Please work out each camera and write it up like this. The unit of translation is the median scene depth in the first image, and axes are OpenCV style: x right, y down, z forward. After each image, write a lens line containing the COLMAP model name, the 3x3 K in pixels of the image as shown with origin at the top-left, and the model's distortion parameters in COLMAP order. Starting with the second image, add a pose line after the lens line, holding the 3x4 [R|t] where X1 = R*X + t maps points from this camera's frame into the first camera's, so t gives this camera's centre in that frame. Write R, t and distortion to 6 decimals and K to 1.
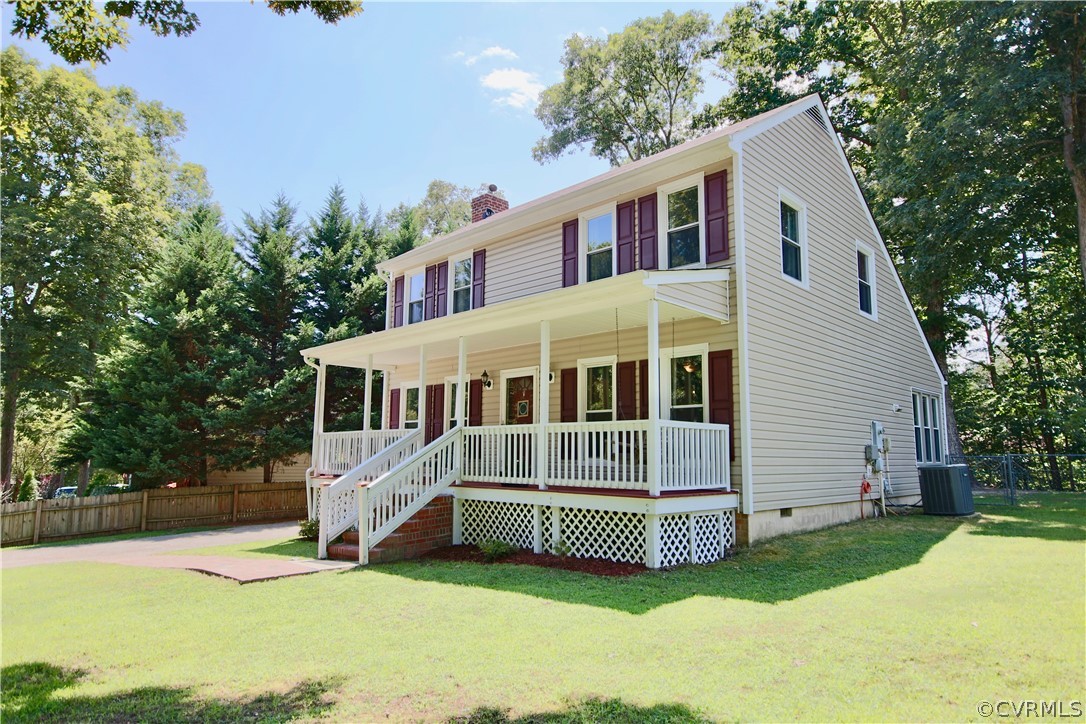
lens RADIAL K [[656.9, 0, 543.2], [0, 656.9, 369.3], [0, 0, 1]] dist [0.009070, 0.001613]
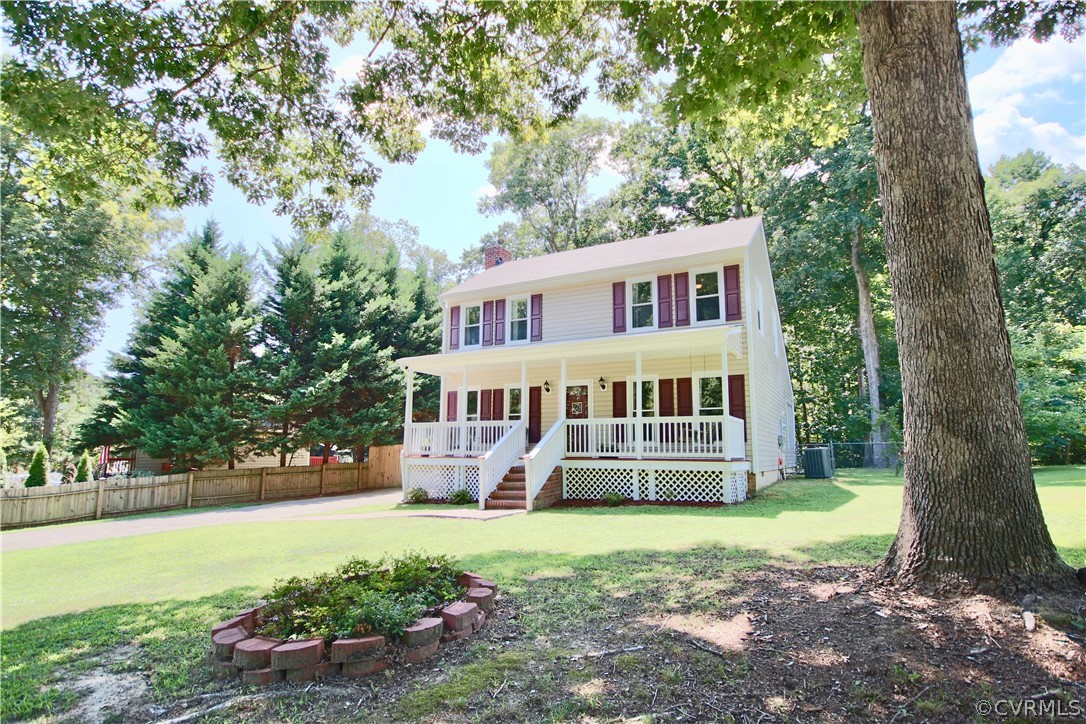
lens RADIAL K [[558.2, 0, 544.0], [0, 558.2, 368.4], [0, 0, 1]] dist [-0.005764, 0.000301]
pose [[0.961863, 0.041631, 0.270346, -0.479675], [-0.036596, 0.999051, -0.023639, 0.005280], [-0.271074, 0.012844, 0.962473, -0.176567]]
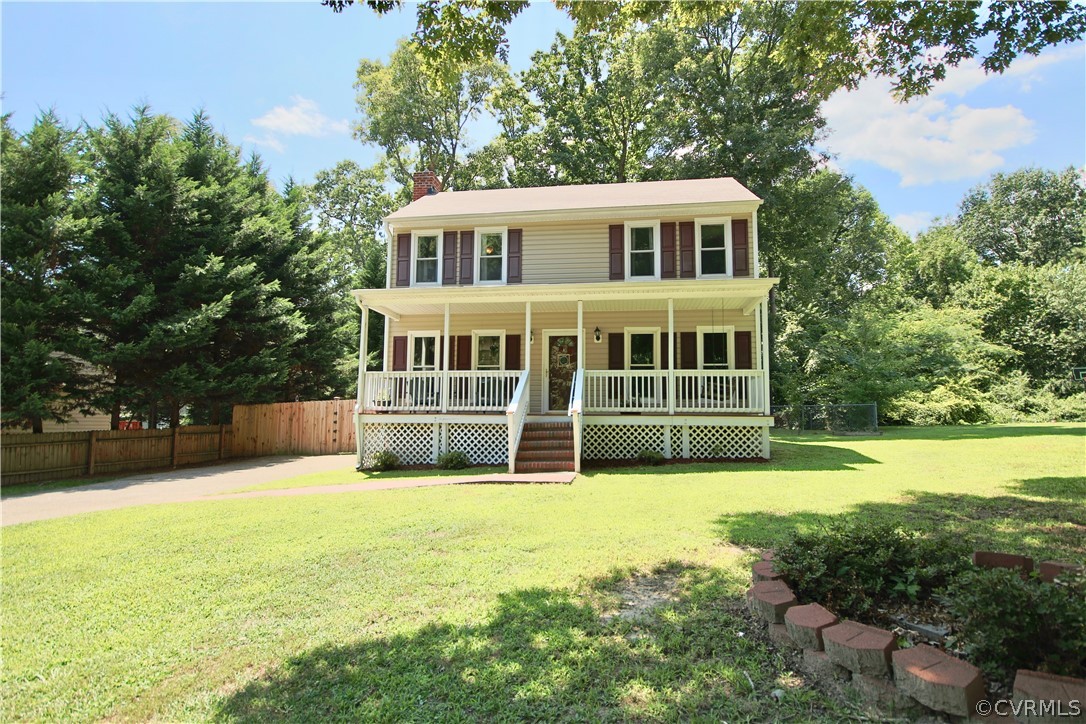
lens RADIAL K [[564.1, 0, 540.6], [0, 564.1, 367.1], [0, 0, 1]] dist [0.001805, 0.000127]
pose [[0.806908, 0.059383, 0.587685, -0.794504], [-0.079755, 0.996776, 0.008787, 0.073331], [-0.585268, -0.053961, 0.809042, 0.138230]]
